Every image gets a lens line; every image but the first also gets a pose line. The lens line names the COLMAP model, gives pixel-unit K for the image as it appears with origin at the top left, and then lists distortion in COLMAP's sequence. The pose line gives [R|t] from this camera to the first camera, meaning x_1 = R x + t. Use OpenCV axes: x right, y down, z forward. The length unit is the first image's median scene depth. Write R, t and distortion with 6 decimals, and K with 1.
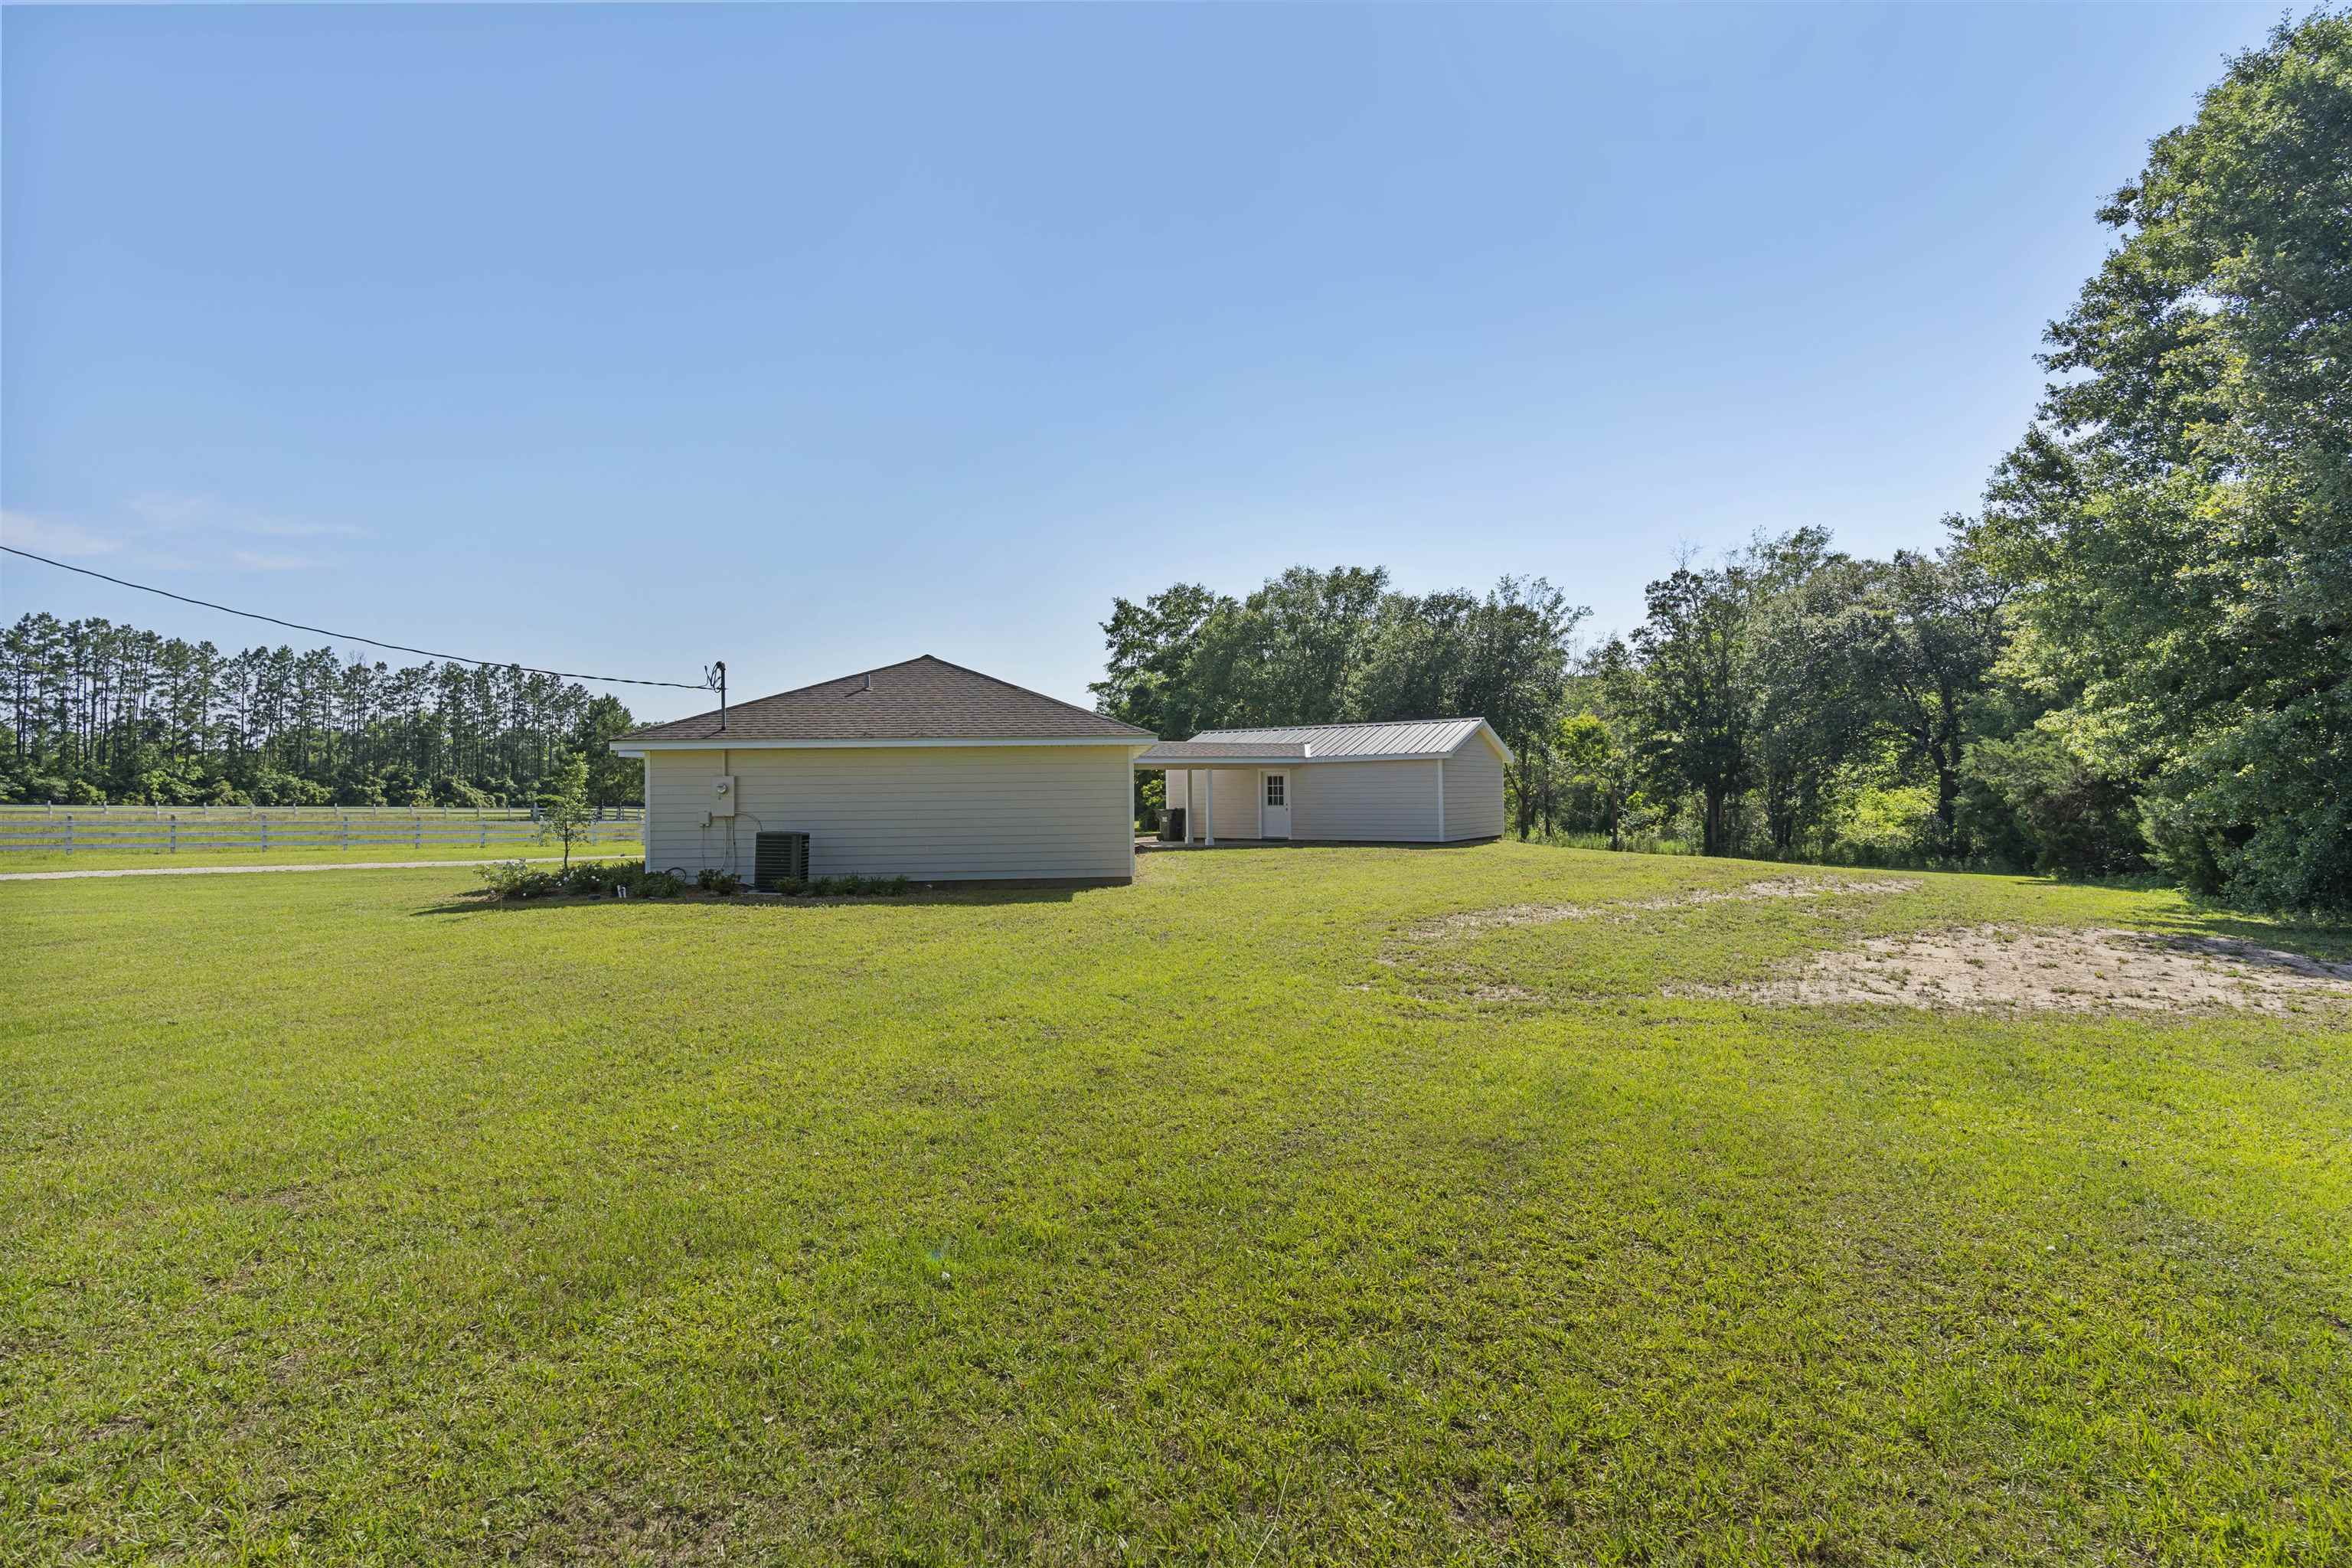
lens RADIAL K [[1081.9, 0, 1168.2], [0, 1081.9, 793.0], [0, 0, 1]] dist [-0.005675, 0.003535]
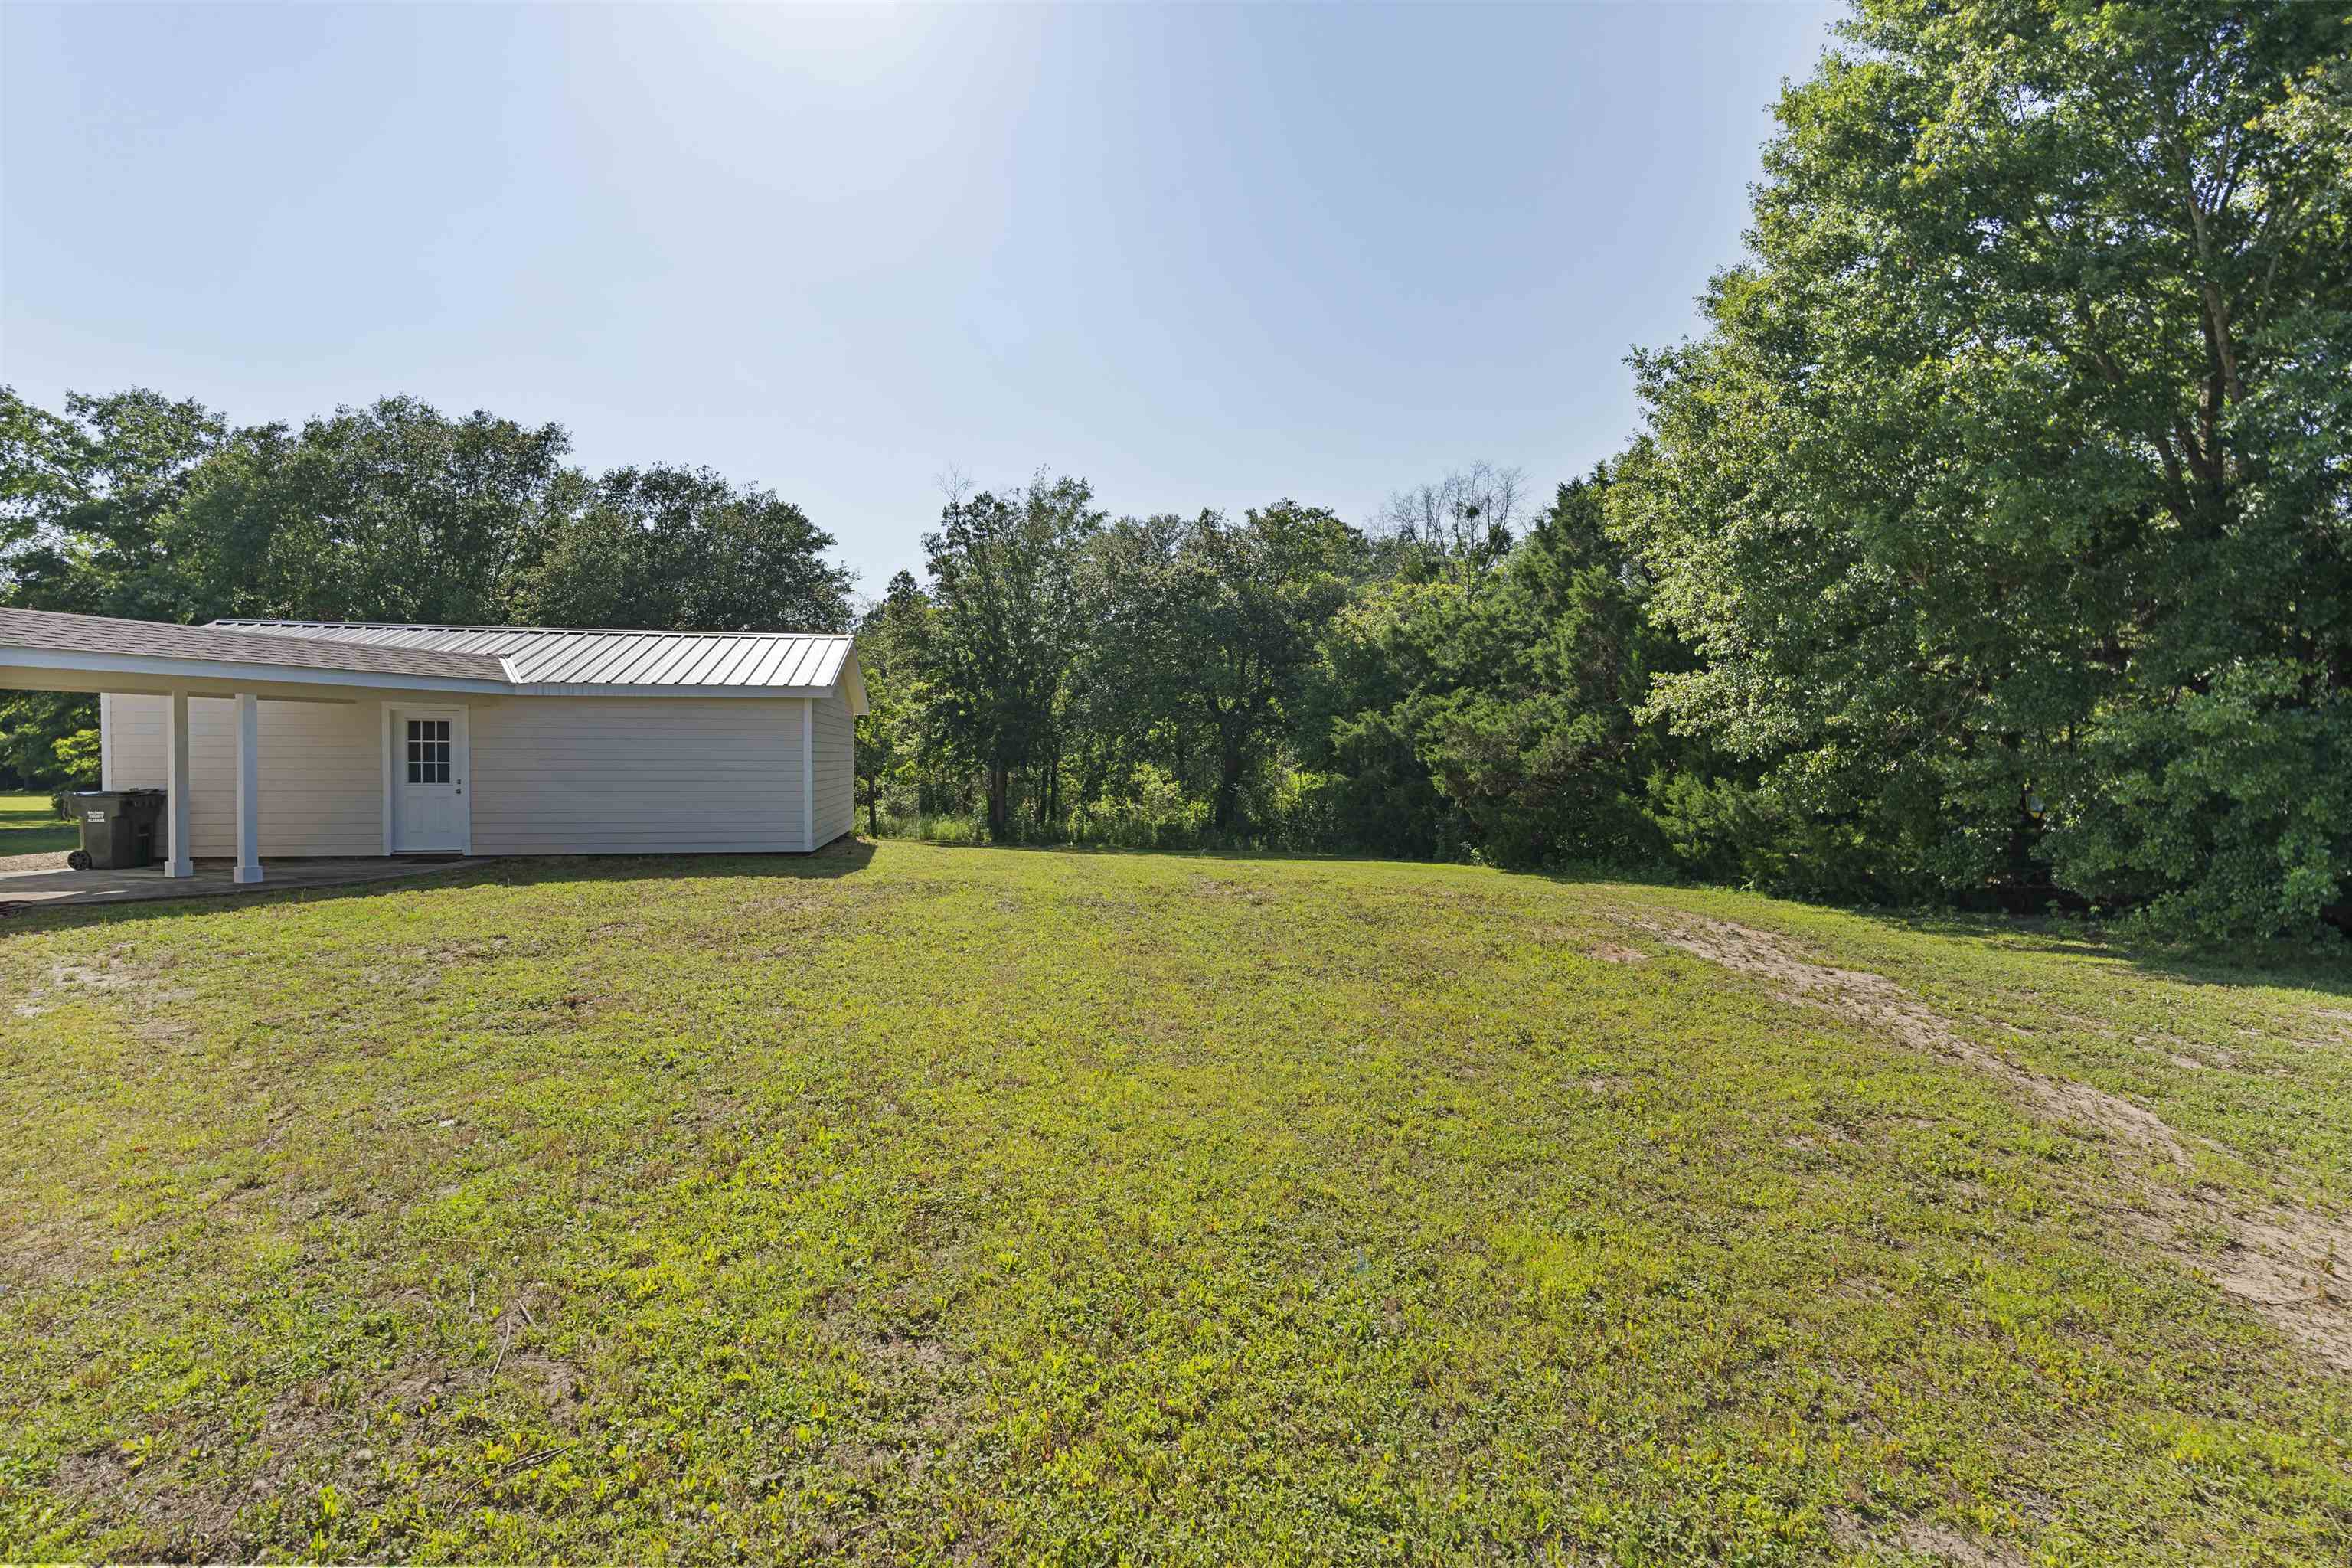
lens RADIAL K [[1081.9, 0, 1160.4], [0, 1081.9, 777.2], [0, 0, 1]] dist [-0.005675, 0.003535]
pose [[0.720362, 0.004906, 0.693581, 0.002186], [-0.014597, 0.999861, 0.008088, 0.000258], [-0.693444, -0.015950, 0.720334, 0.267532]]
